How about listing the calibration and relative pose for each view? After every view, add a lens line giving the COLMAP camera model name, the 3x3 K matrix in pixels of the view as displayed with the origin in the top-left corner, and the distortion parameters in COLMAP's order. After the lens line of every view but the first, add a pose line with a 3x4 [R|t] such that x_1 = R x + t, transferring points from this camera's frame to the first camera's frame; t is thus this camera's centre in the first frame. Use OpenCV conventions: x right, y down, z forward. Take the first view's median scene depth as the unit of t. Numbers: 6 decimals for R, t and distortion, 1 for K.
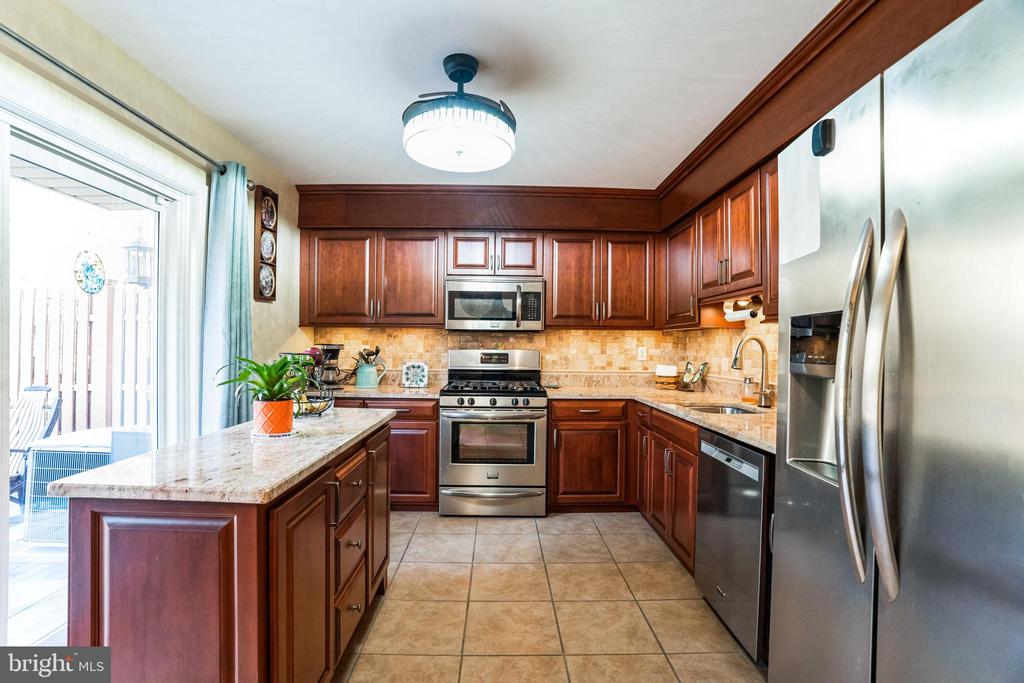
lens RADIAL K [[479.9, 0, 512.1], [0, 479.9, 346.5], [0, 0, 1]] dist [-0.059839, 0.017104]
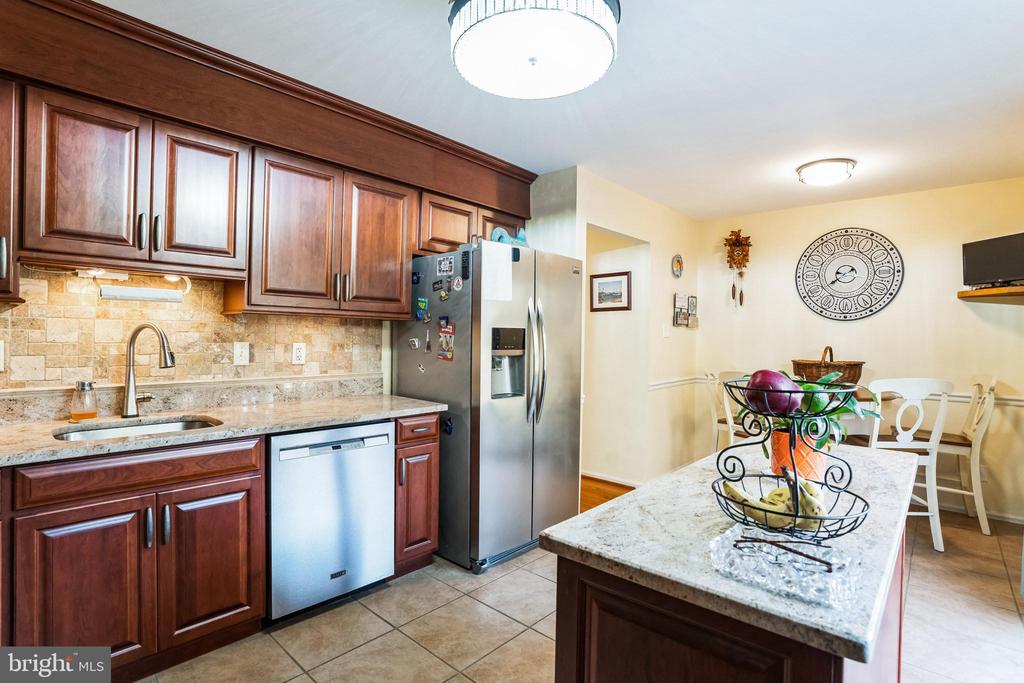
lens RADIAL K [[479.9, 0, 516.6], [0, 479.9, 334.7], [0, 0, 1]] dist [-0.059839, 0.017104]
pose [[-0.719157, -0.018324, 0.694606, -0.343104], [-0.022936, 0.999733, 0.002627, -0.015647], [-0.694469, -0.014042, -0.719386, 0.895983]]
